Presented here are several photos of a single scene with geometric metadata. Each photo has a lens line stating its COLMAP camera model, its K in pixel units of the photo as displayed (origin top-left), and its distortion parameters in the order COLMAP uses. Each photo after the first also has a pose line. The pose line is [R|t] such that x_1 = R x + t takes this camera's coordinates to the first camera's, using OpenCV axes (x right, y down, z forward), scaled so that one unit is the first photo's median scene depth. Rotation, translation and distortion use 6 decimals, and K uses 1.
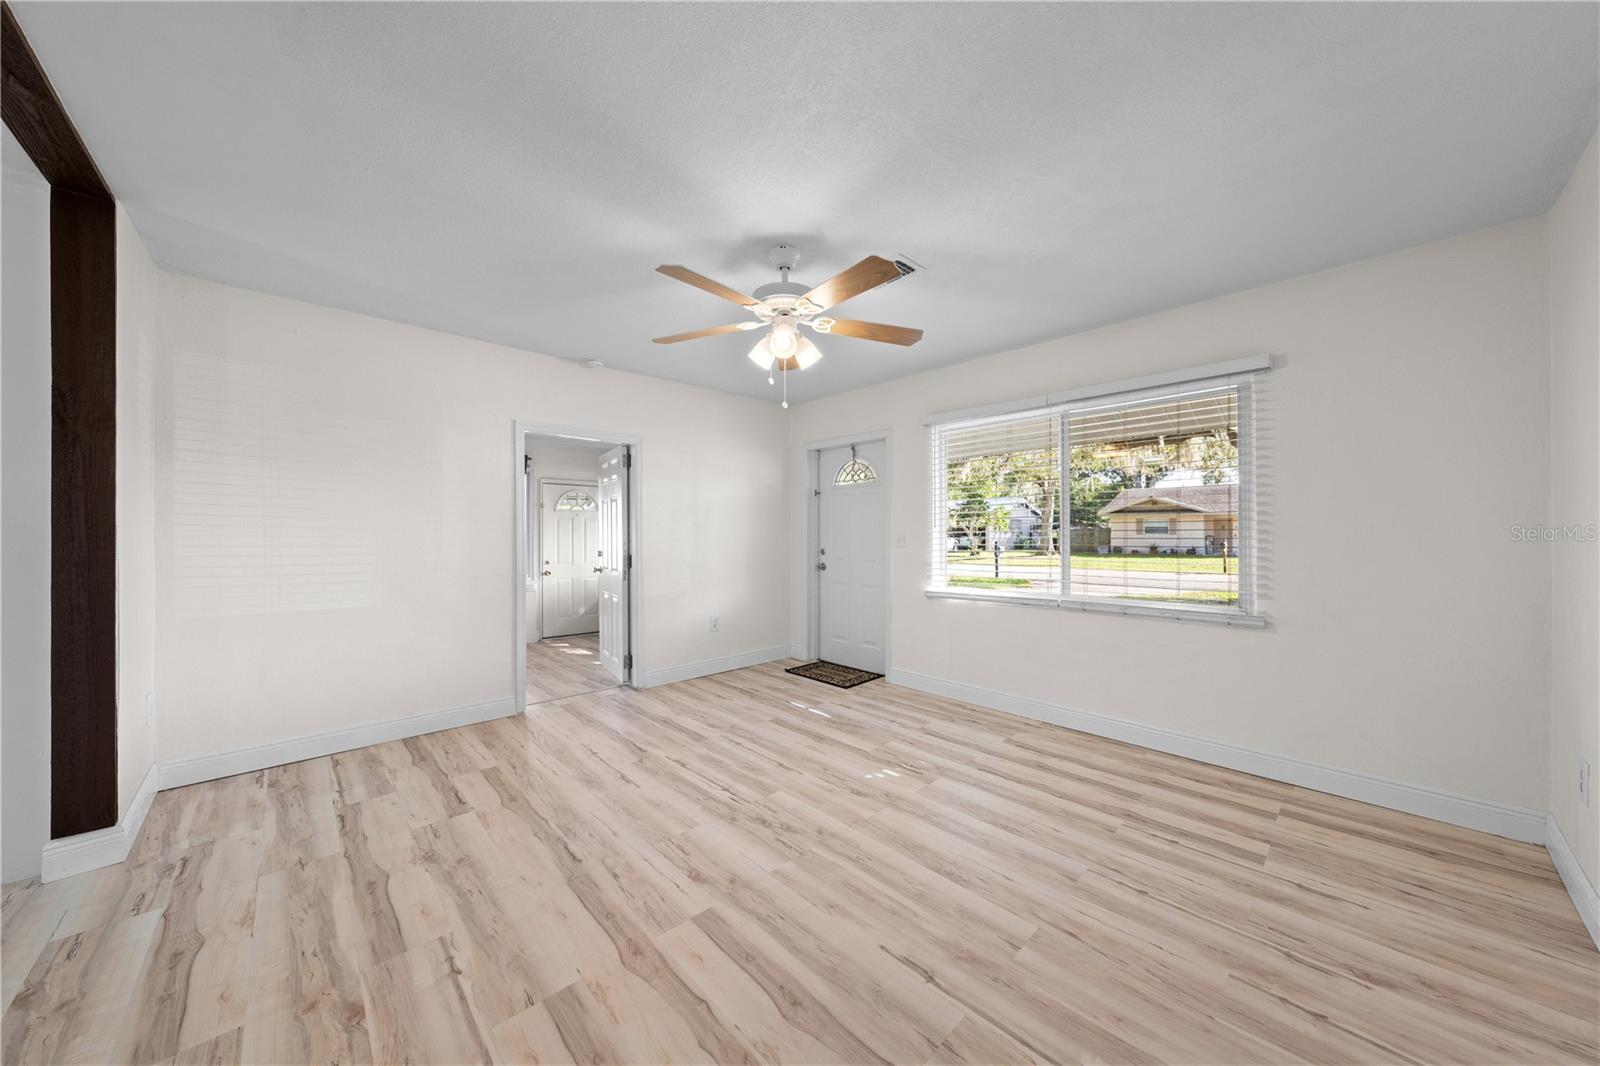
lens RADIAL K [[540.7, 0, 805.6], [0, 540.7, 531.4], [0, 0, 1]] dist [-0.002400, 0.000673]
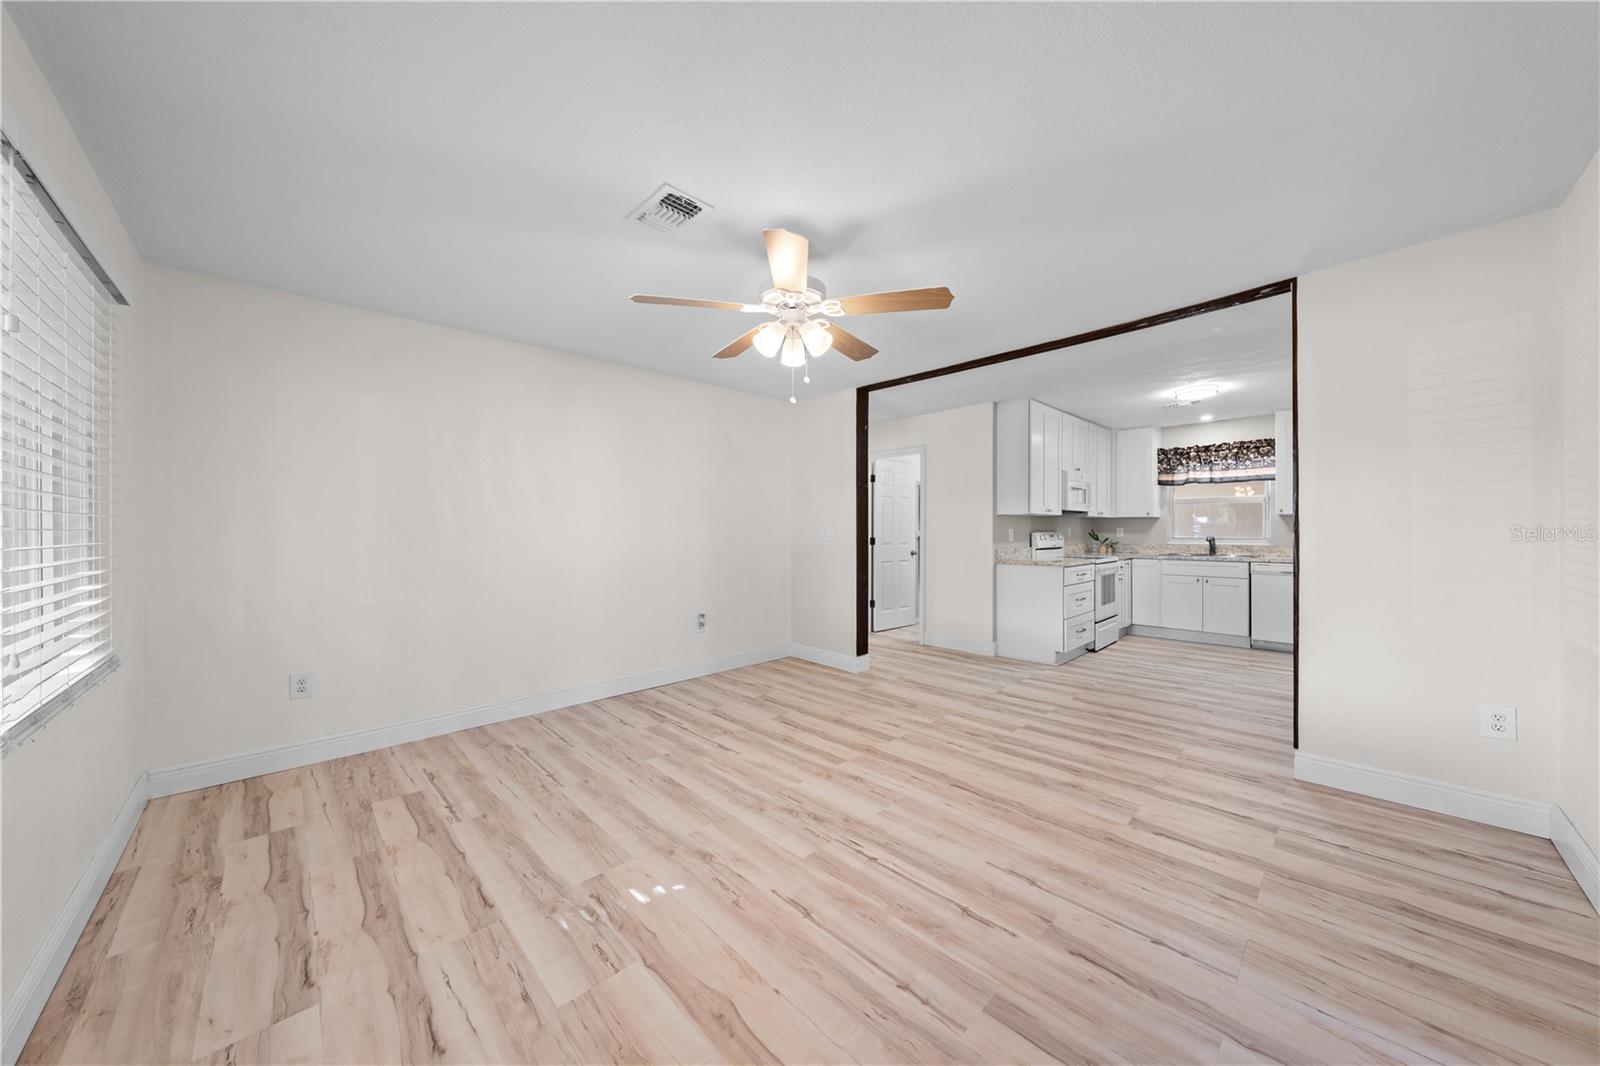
lens RADIAL K [[540.7, 0, 801.3], [0, 540.7, 530.6], [0, 0, 1]] dist [-0.002400, 0.000673]
pose [[-0.999983, 0.004175, -0.004127, -0.046079], [0.004180, 0.999990, -0.001245, 0.002514], [0.004121, -0.001263, -0.999991, 1.889771]]
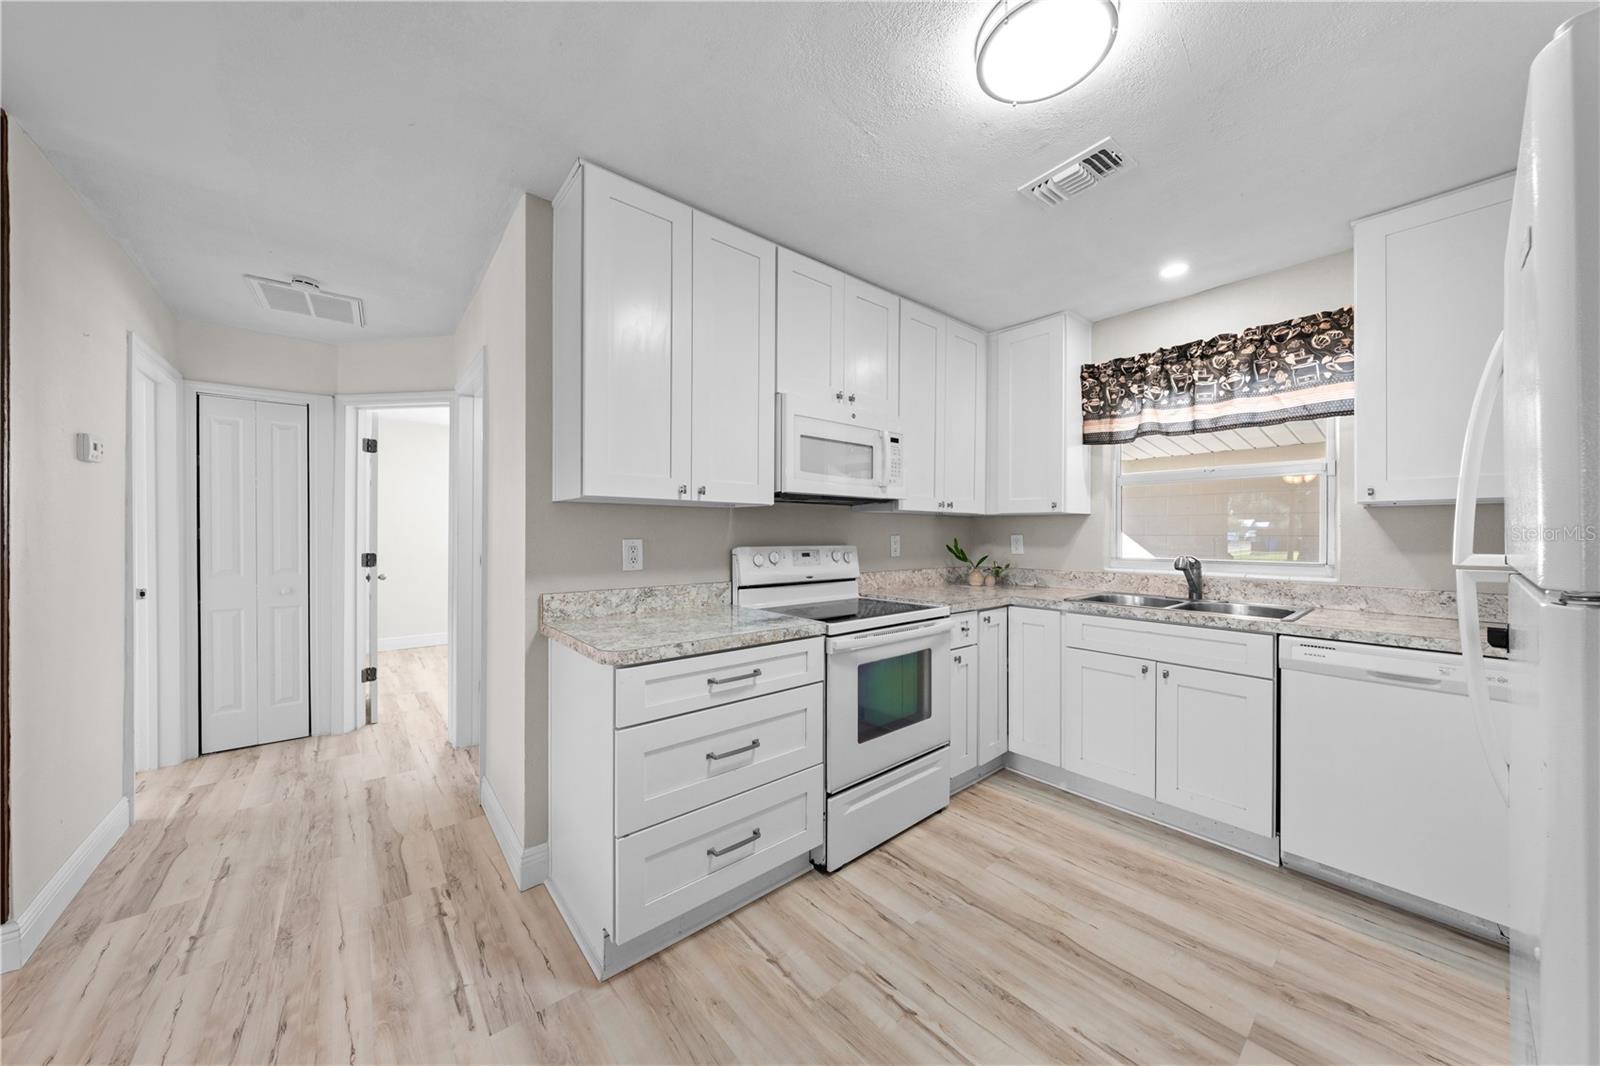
lens RADIAL K [[540.7, 0, 803.3], [0, 540.7, 533.5], [0, 0, 1]] dist [-0.002400, 0.000673]
pose [[-0.997682, -0.000632, 0.068052, -1.263592], [-0.000870, 0.999994, -0.003466, -0.009383], [-0.068049, -0.003517, -0.997676, 0.510642]]
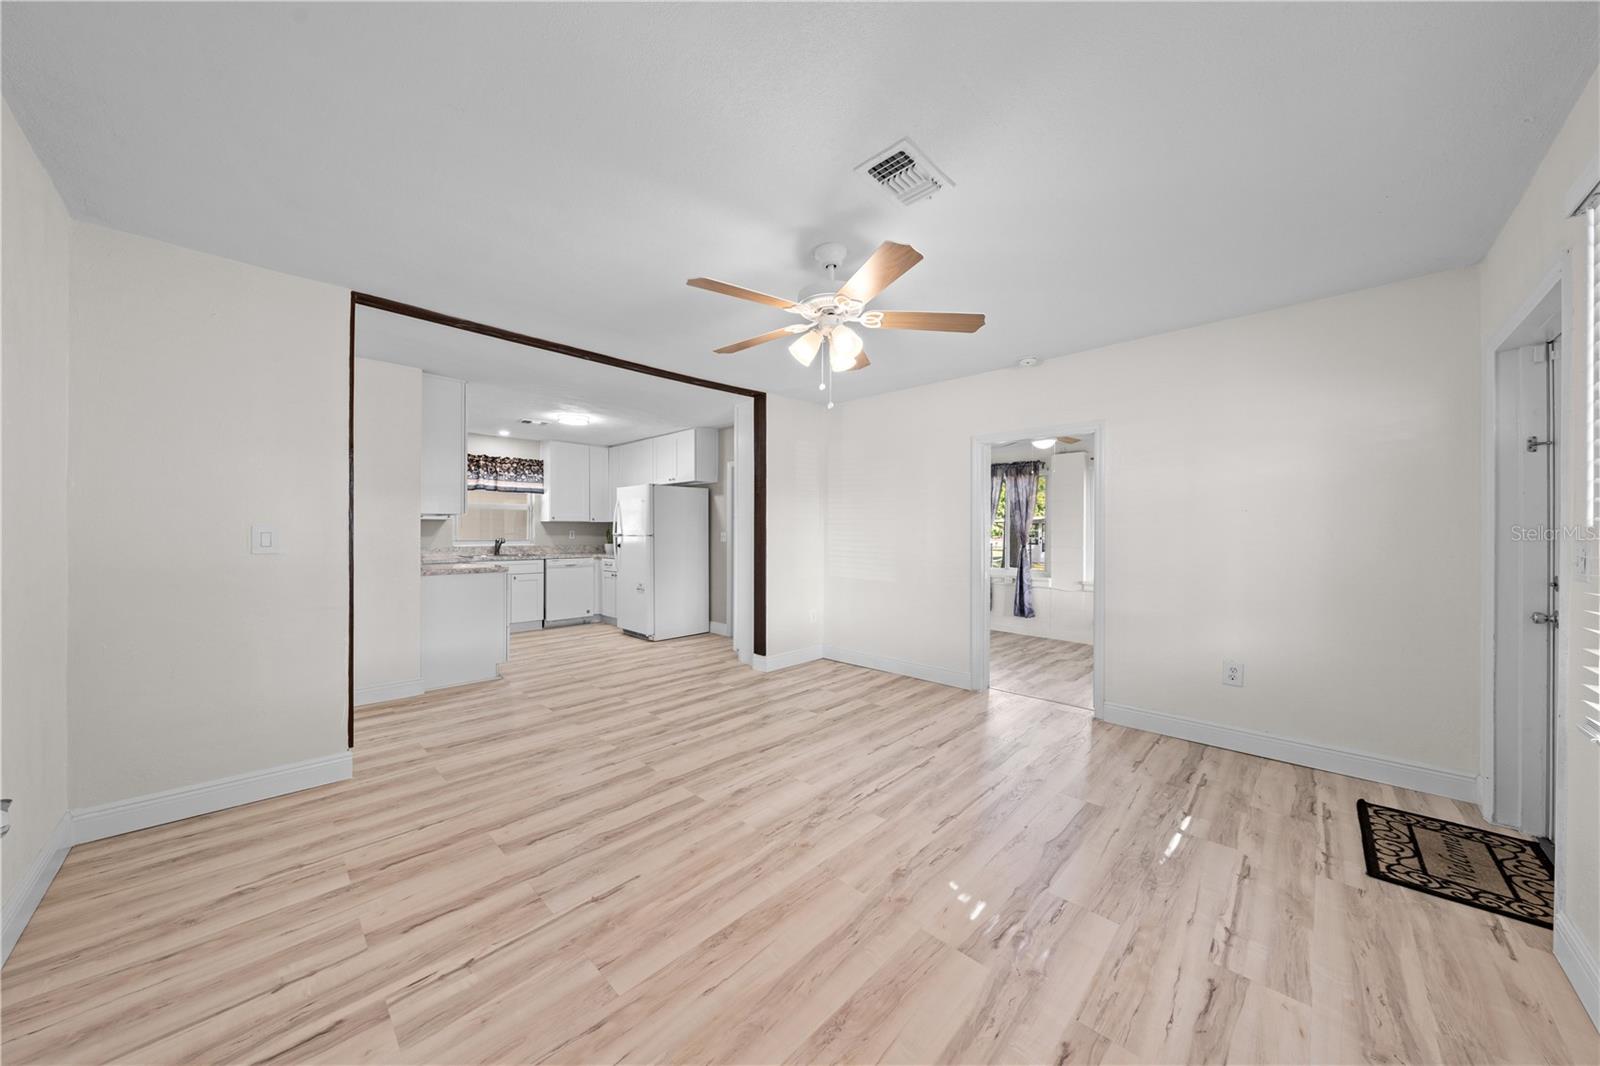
lens RADIAL K [[540.7, 0, 802.6], [0, 540.7, 530.1], [0, 0, 1]] dist [-0.002400, 0.000673]
pose [[0.037357, -0.002158, -0.999300, 0.903209], [-0.000228, 0.999998, -0.002168, -0.004575], [0.999302, 0.000309, 0.037356, 0.872964]]
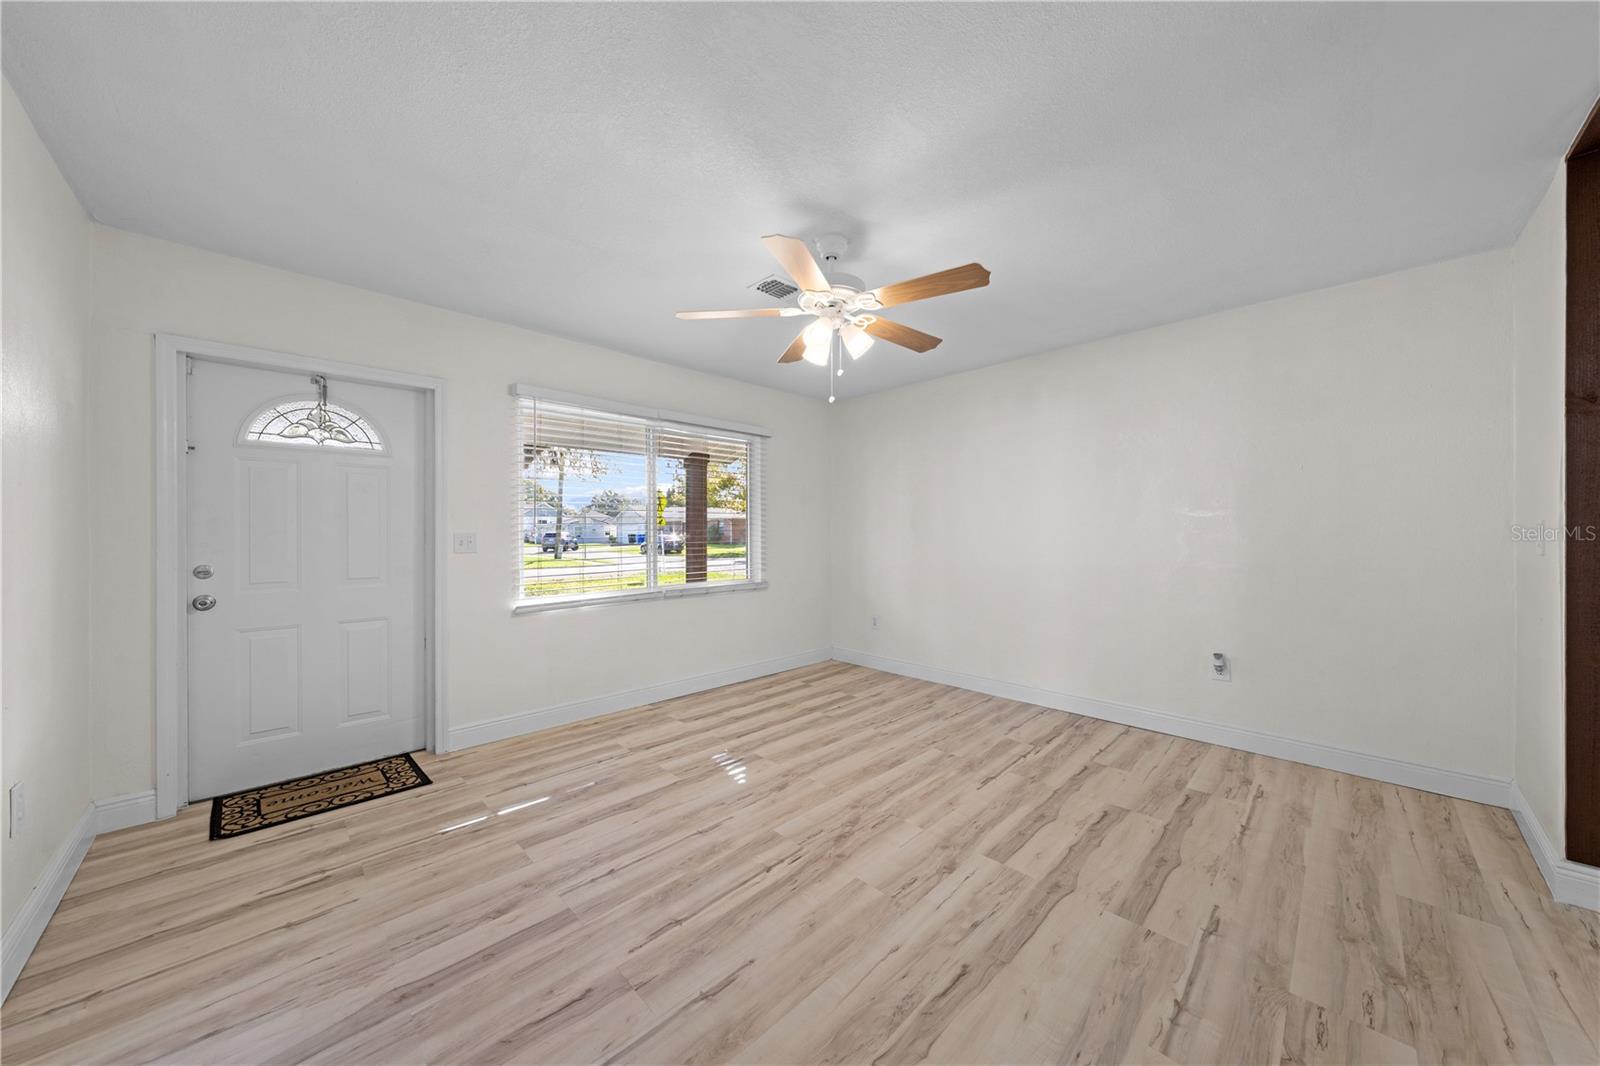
lens RADIAL K [[540.7, 0, 799.1], [0, 540.7, 536.0], [0, 0, 1]] dist [-0.002400, 0.000673]
pose [[-0.013623, -0.003991, 0.999899, -0.960620], [-0.001265, 0.999991, 0.003975, 0.006977], [-0.999906, -0.001211, -0.013628, 1.025065]]
